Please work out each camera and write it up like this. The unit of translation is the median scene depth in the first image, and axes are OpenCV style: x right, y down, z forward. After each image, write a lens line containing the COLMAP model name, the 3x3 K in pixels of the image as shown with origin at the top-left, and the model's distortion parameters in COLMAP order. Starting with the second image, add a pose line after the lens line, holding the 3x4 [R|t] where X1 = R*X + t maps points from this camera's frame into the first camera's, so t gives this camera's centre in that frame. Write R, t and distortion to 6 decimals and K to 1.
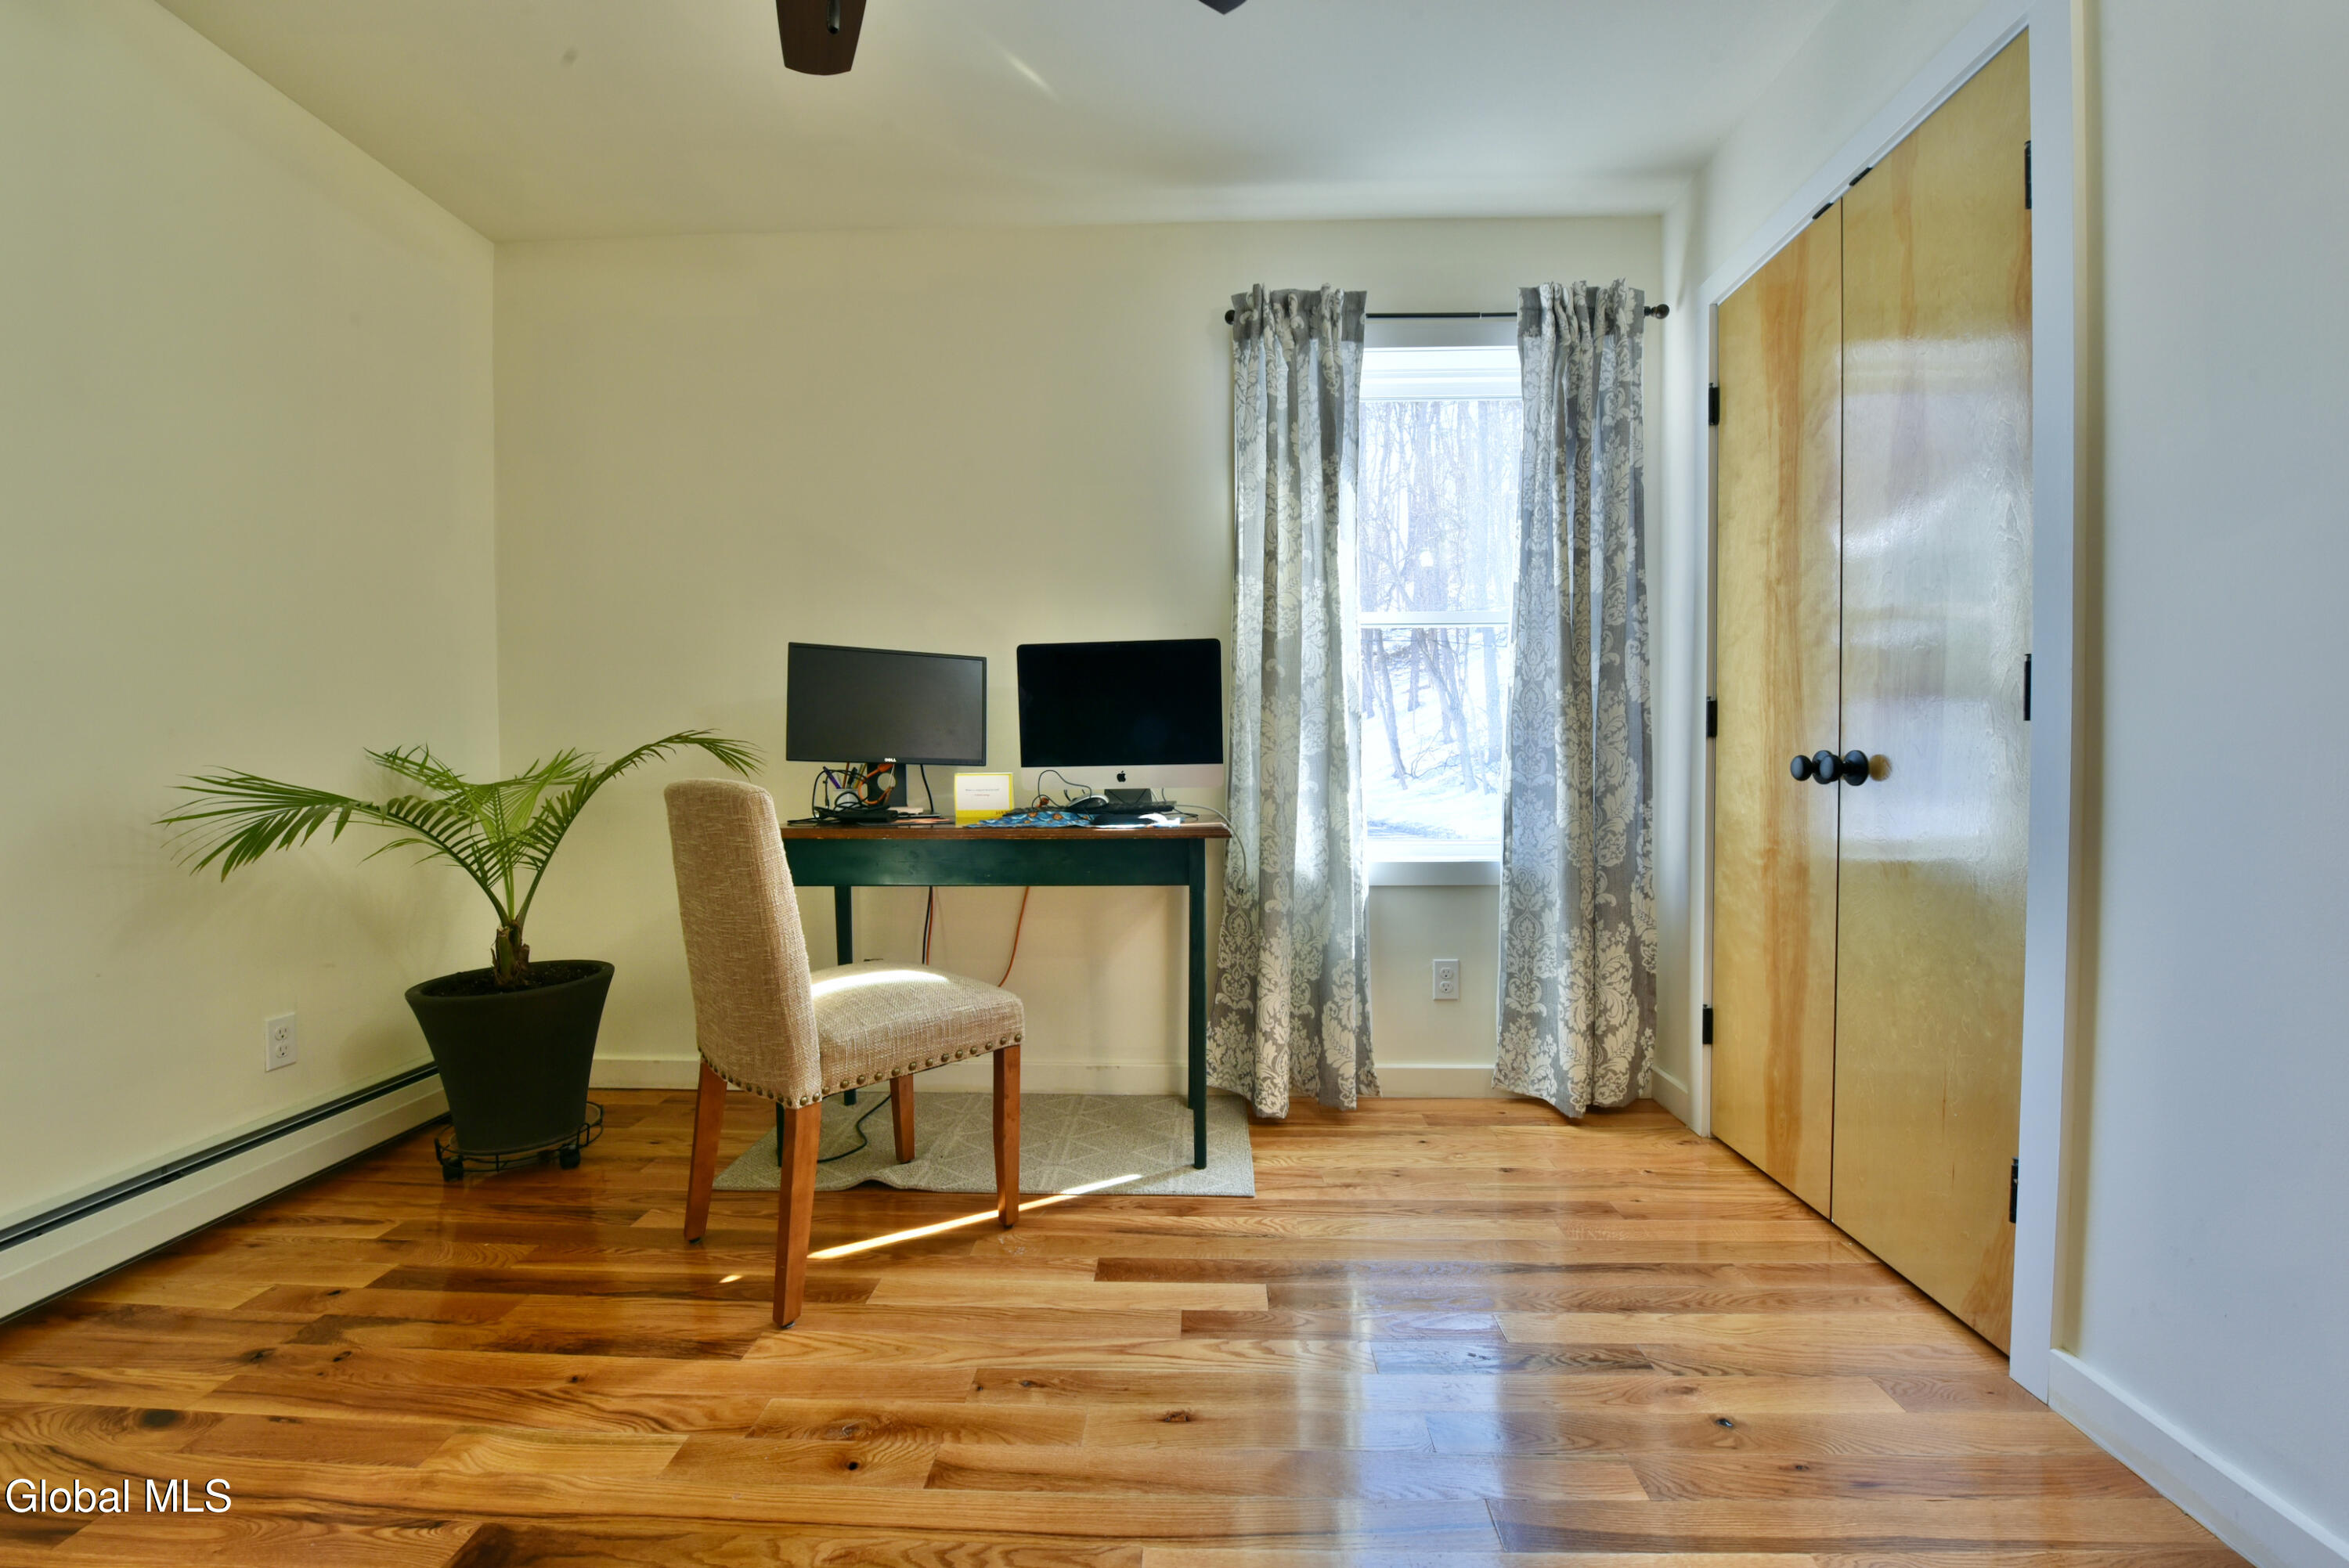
lens RADIAL K [[941.3, 0, 1156.9], [0, 941.3, 789.0], [0, 0, 1]] dist [-0.013698, -0.004357]
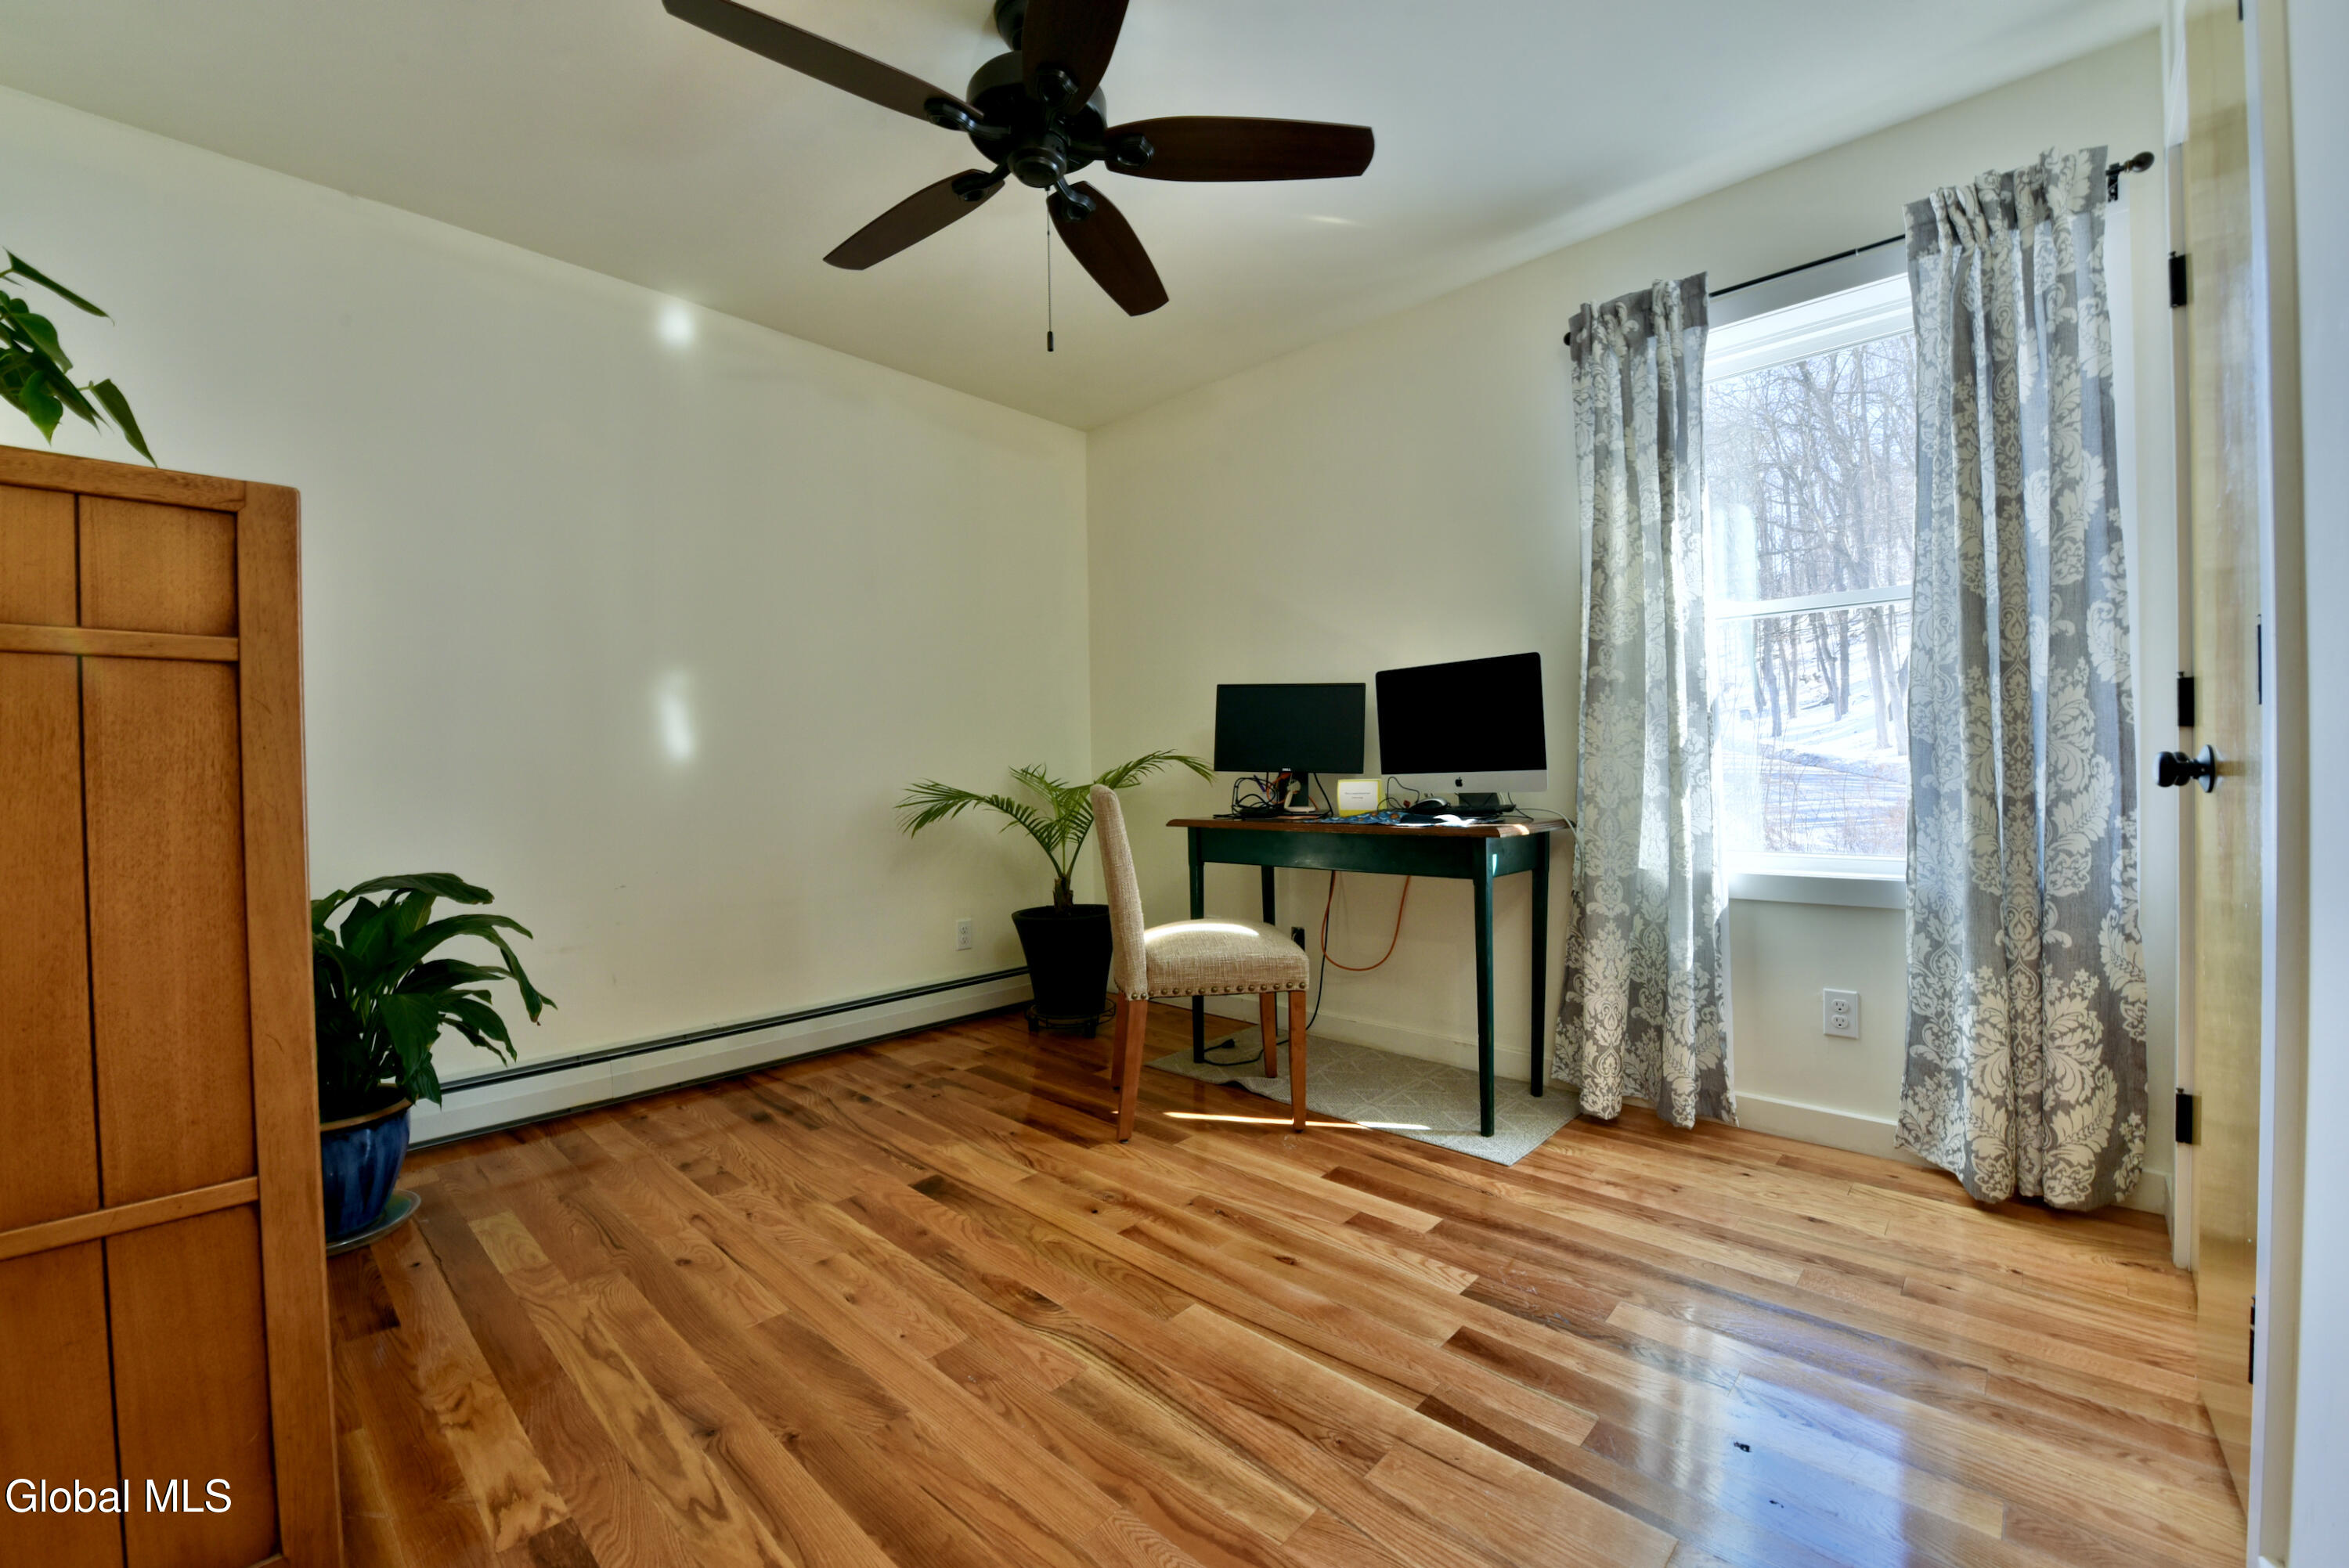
lens RADIAL K [[941.3, 0, 1156.9], [0, 941.3, 789.0], [0, 0, 1]] dist [-0.013698, -0.004357]
pose [[0.745171, 0.002135, -0.666870, 0.442950], [-0.005391, 0.999981, -0.002822, 0.000359], [0.666852, 0.005698, 0.745169, -0.074630]]
